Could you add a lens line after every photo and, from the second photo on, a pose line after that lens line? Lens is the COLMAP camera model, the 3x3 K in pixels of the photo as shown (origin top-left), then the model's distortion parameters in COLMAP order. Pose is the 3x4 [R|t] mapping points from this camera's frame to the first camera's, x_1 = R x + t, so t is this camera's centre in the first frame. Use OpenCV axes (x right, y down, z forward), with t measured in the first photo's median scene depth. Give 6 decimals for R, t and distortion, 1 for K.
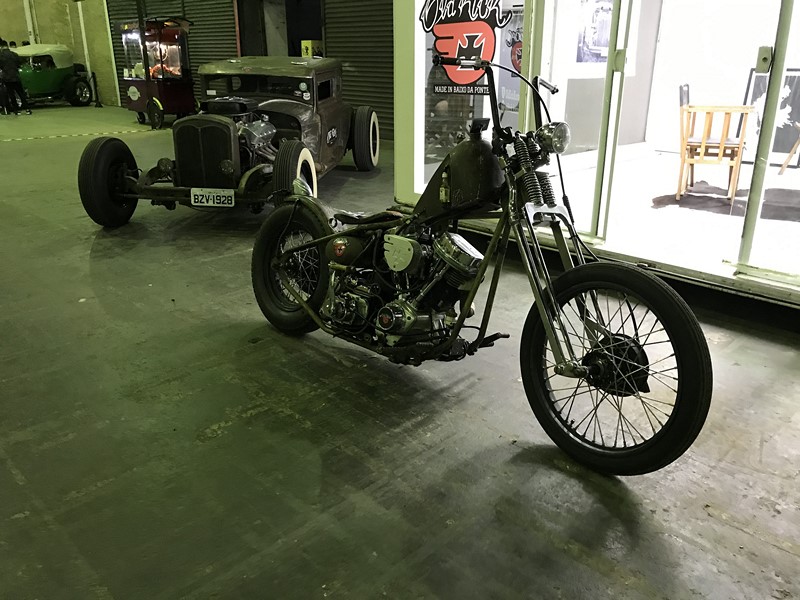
lens RADIAL K [[671.9, 0, 403.8], [0, 671.9, 302.4], [0, 0, 1]] dist [0.023782, -0.011928]
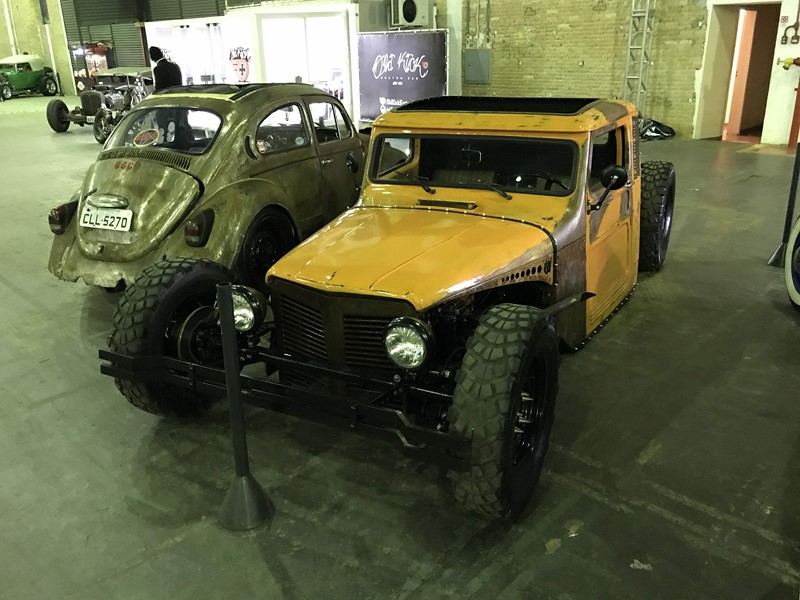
lens RADIAL K [[671.9, 0, 400.3], [0, 671.9, 299.3], [0, 0, 1]] dist [0.023782, -0.011928]
pose [[0.999293, -0.032056, 0.019648, 0.345339], [0.031835, 0.999427, 0.011458, 0.227966], [-0.020005, -0.010825, 0.999741, -0.705959]]
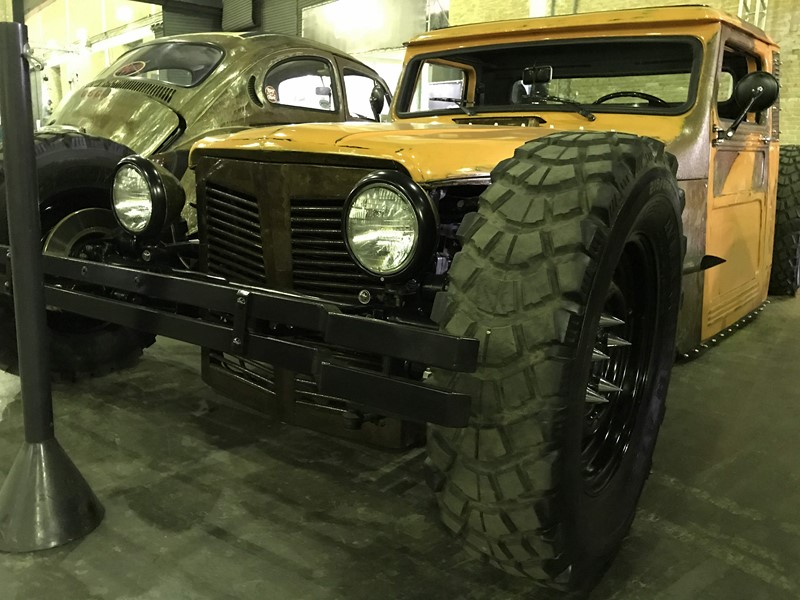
lens RADIAL K [[671.9, 0, 397.9], [0, 671.9, 297.0], [0, 0, 1]] dist [0.023782, -0.011928]
pose [[0.995594, 0.046485, -0.081436, 0.360651], [-0.057061, 0.989502, -0.132775, 0.265676], [0.074409, 0.136836, 0.987795, -0.614851]]
